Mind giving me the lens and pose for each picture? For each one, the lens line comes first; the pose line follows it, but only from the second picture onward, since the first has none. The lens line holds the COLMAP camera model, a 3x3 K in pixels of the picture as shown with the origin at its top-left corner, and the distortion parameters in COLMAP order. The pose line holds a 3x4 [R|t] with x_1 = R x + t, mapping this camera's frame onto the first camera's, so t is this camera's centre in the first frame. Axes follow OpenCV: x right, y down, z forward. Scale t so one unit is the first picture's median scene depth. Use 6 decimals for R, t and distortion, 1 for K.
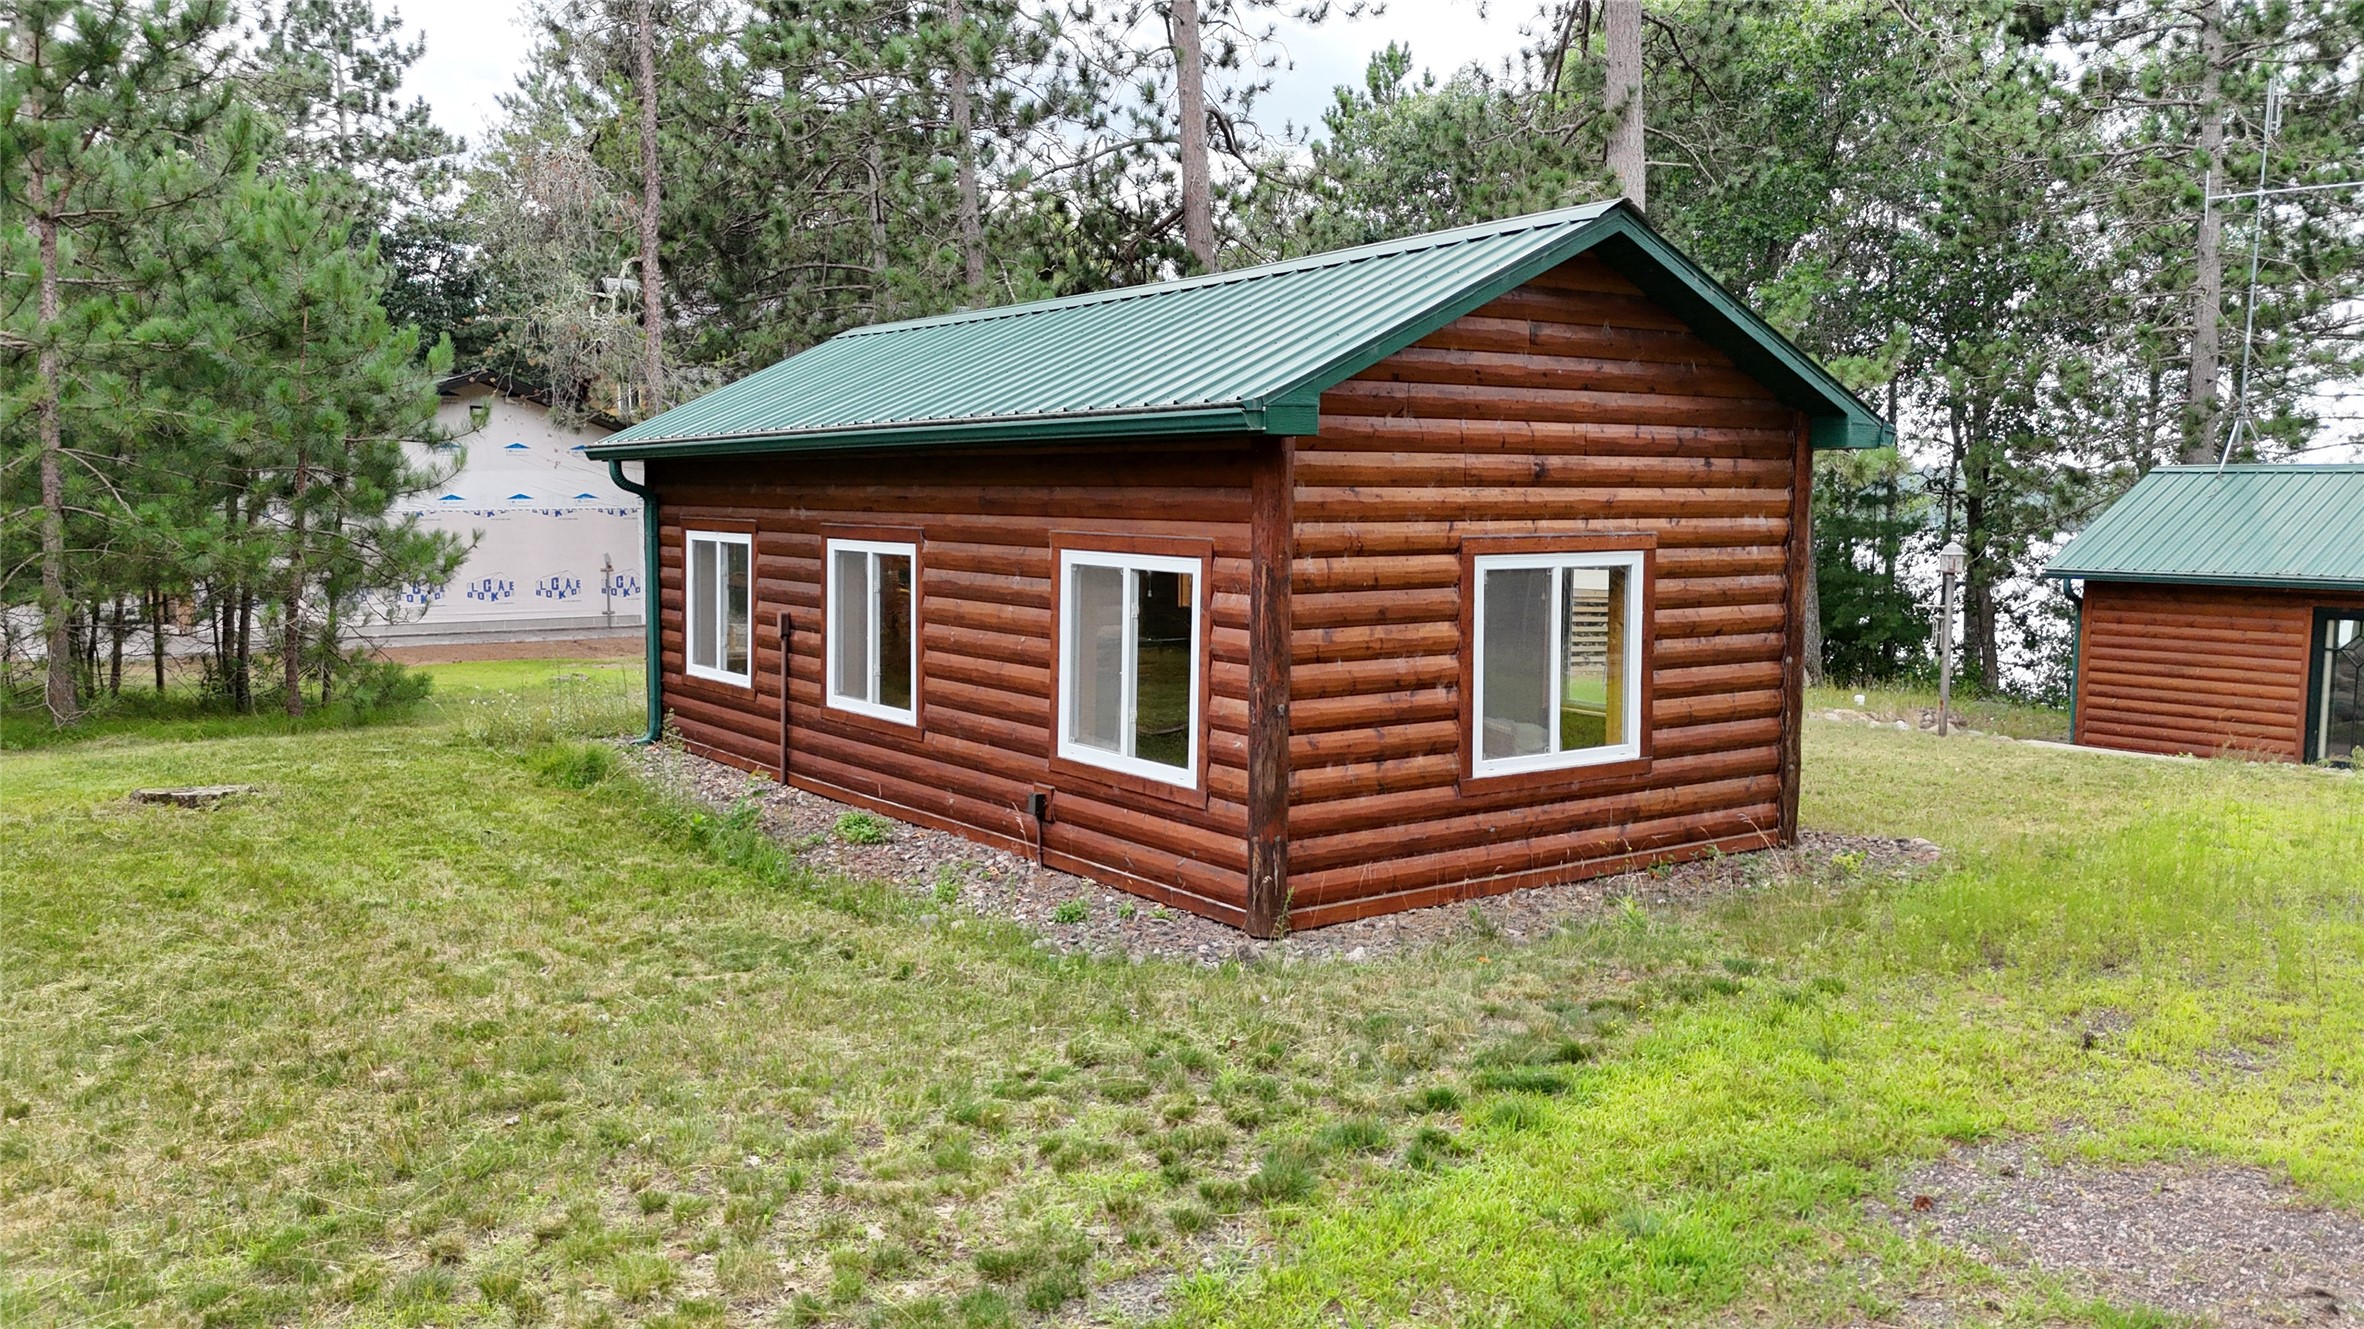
lens RADIAL K [[1716.3, 0, 1176.4], [0, 1716.3, 675.9], [0, 0, 1]] dist [0.082839, -0.075170]
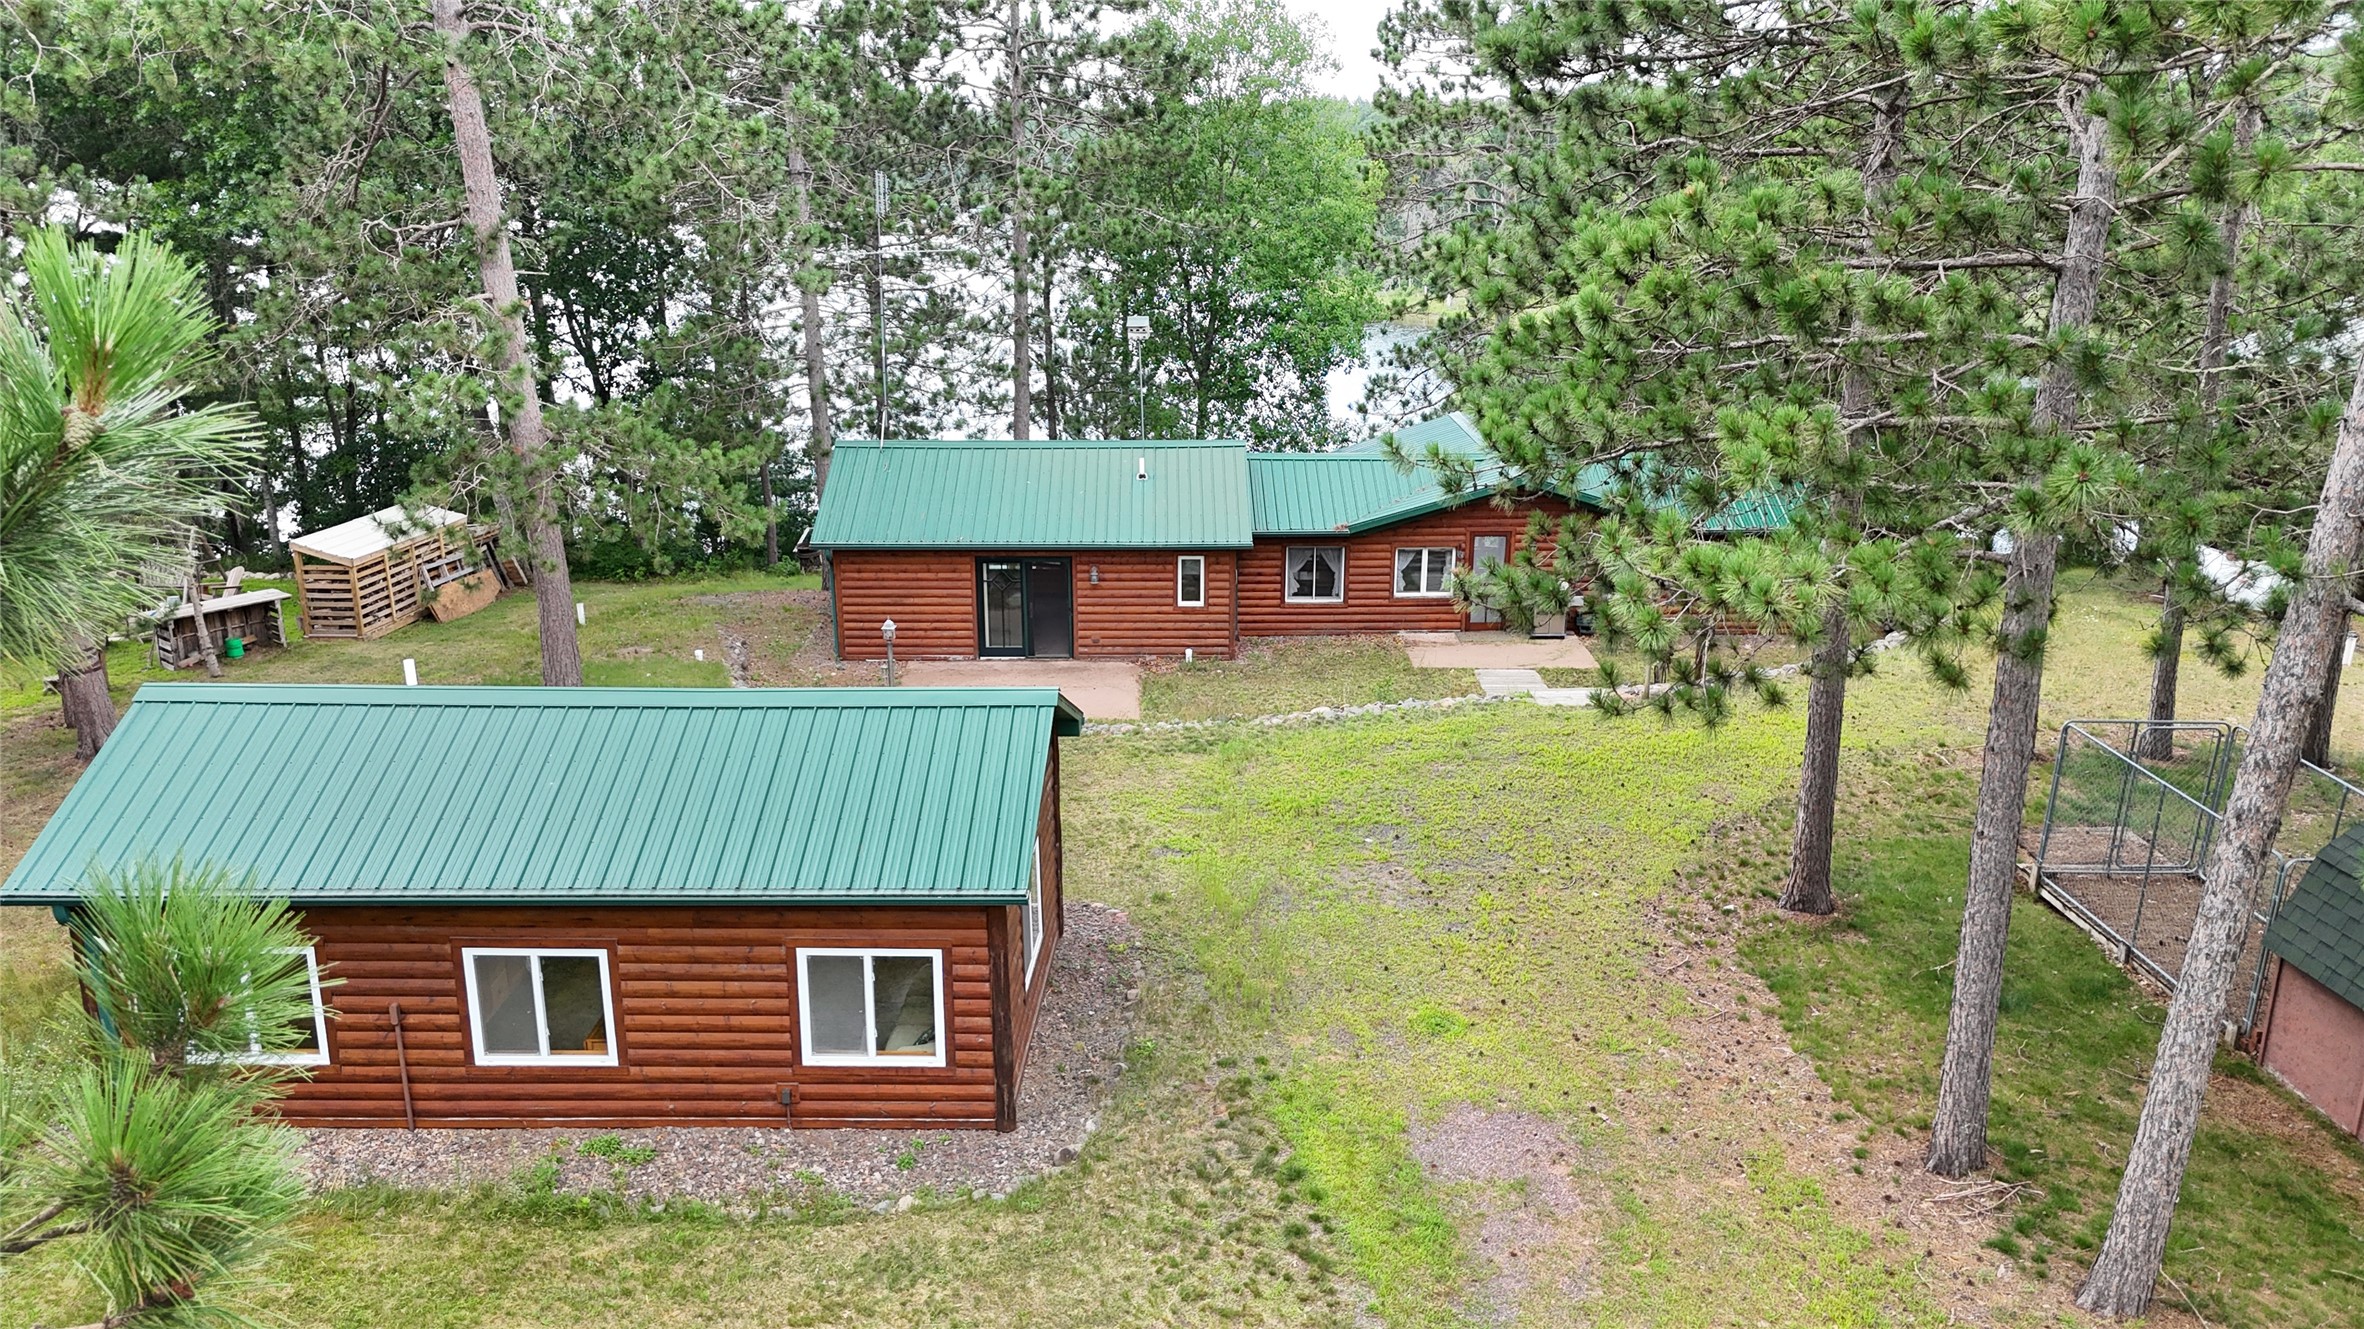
lens RADIAL K [[1716.3, 0, 1172.3], [0, 1716.3, 659.7], [0, 0, 1]] dist [0.082839, -0.075170]
pose [[0.616468, -0.237223, 0.750794, -0.930656], [0.089416, 0.968459, 0.232578, -0.632142], [-0.782286, -0.076244, 0.618236, -0.240388]]
